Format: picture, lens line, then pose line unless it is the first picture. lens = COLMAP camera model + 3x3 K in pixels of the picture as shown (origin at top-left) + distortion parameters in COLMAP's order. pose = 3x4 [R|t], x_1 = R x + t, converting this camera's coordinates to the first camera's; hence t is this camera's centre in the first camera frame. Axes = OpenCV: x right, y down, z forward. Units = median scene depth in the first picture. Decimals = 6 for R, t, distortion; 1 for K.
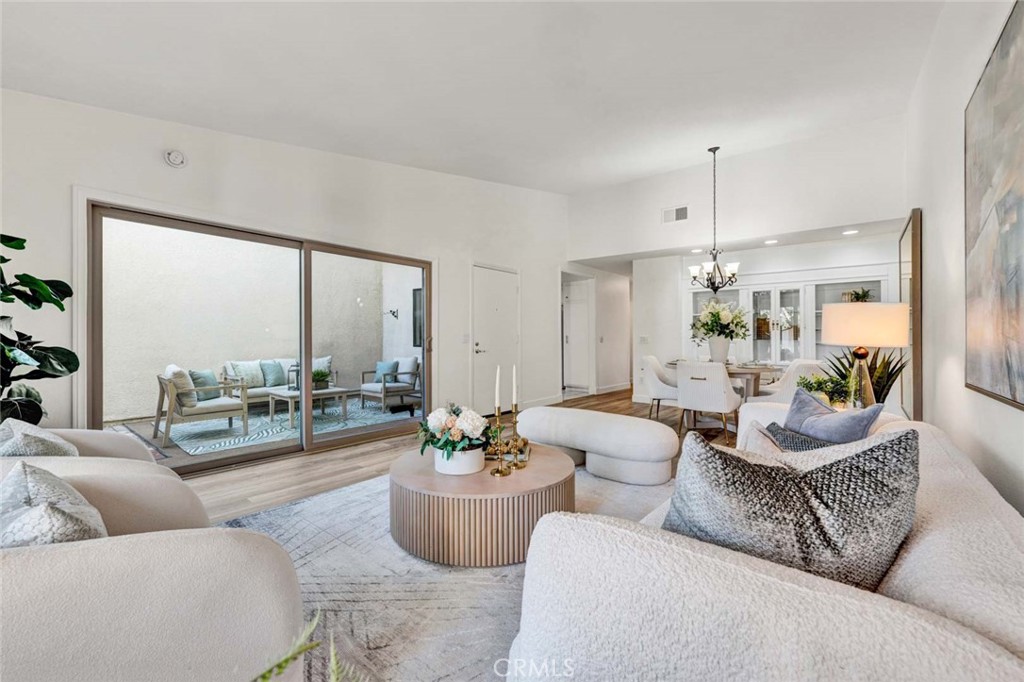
lens RADIAL K [[422.6, 0, 507.6], [0, 422.6, 341.1], [0, 0, 1]] dist [0.016544, 0.000019]
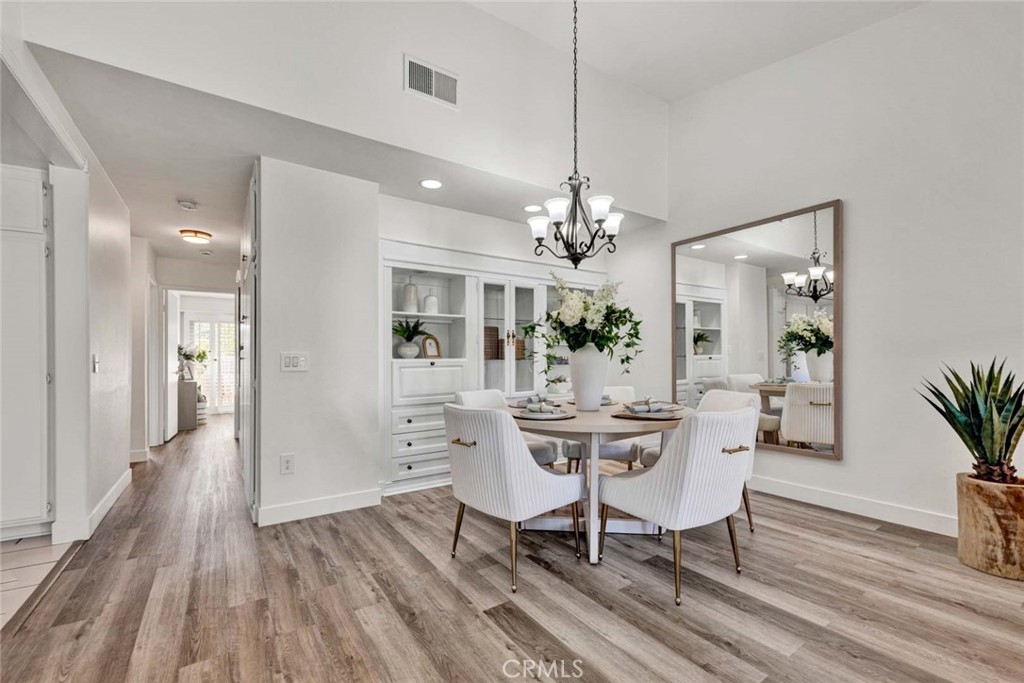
lens RADIAL K [[432.2, 0, 508.9], [0, 432.2, 358.4], [0, 0, 1]] dist [-0.010205, -0.000056]
pose [[0.295837, -0.003769, 0.955231, -0.022390], [0.011394, 0.999935, 0.000416, -0.005875], [-0.955170, 0.010761, 0.295861, 0.920425]]
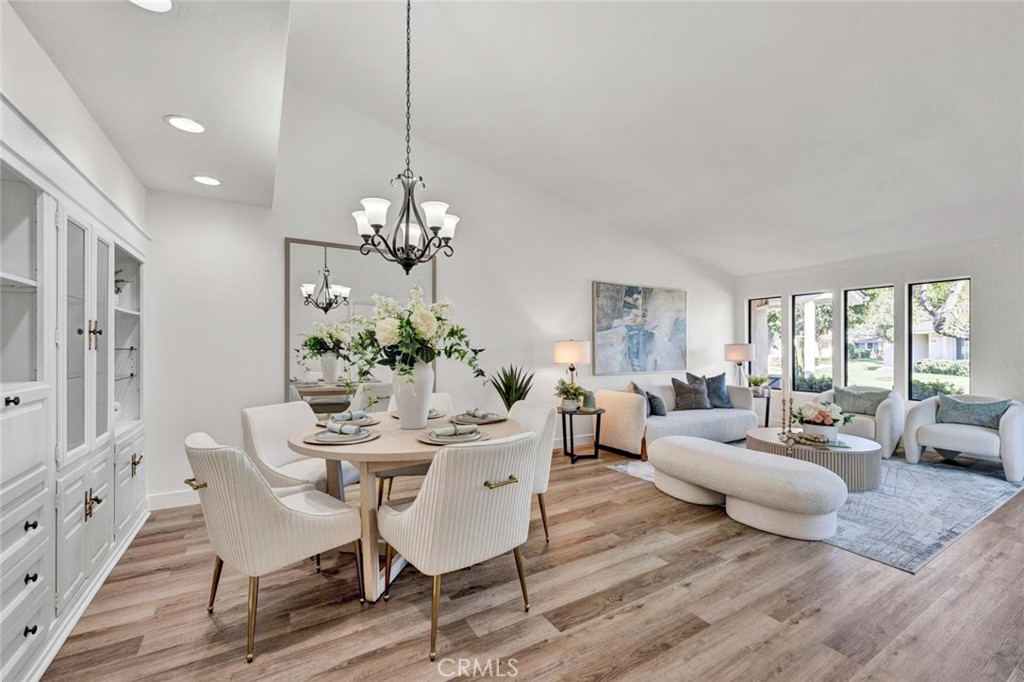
lens RADIAL K [[422.0, 0, 513.1], [0, 422.0, 345.0], [0, 0, 1]] dist [-0.001490, -0.000053]
pose [[-0.939897, -0.003599, 0.341440, 0.226207], [-0.004479, 0.999988, -0.001791, -0.033995], [-0.341429, -0.003213, -0.939902, 1.386245]]
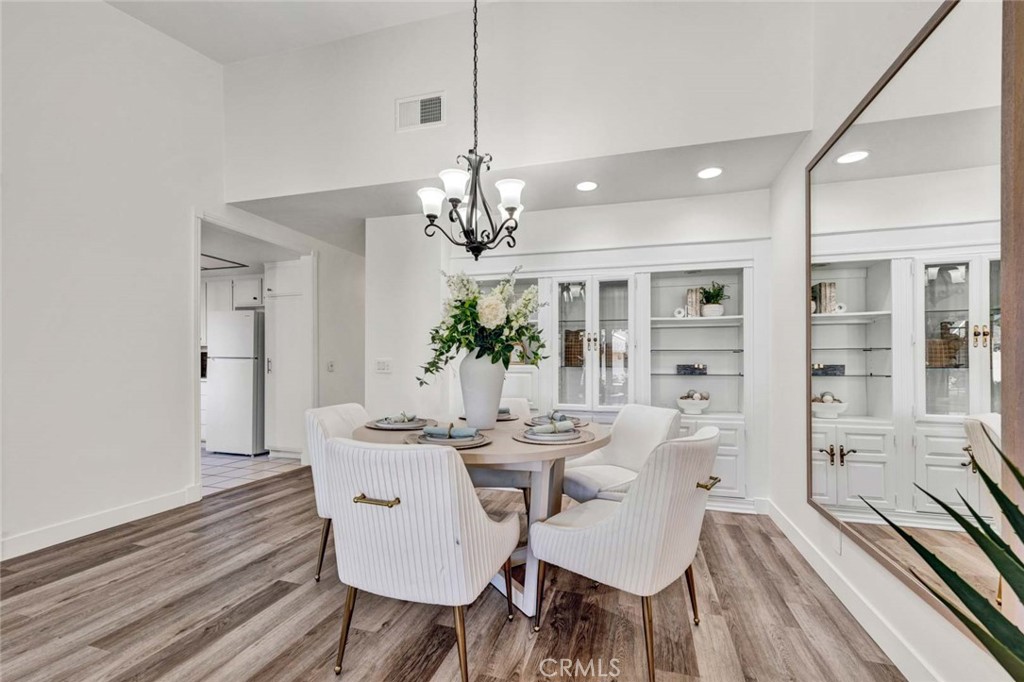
lens RADIAL K [[418.9, 0, 511.4], [0, 418.9, 365.7], [0, 0, 1]] dist [-0.001469, -0.000035]
pose [[0.925992, 0.002598, 0.377534, 0.360966], [-0.002527, 0.999997, -0.000683, -0.004547], [-0.377534, -0.000322, 0.925995, 0.592863]]
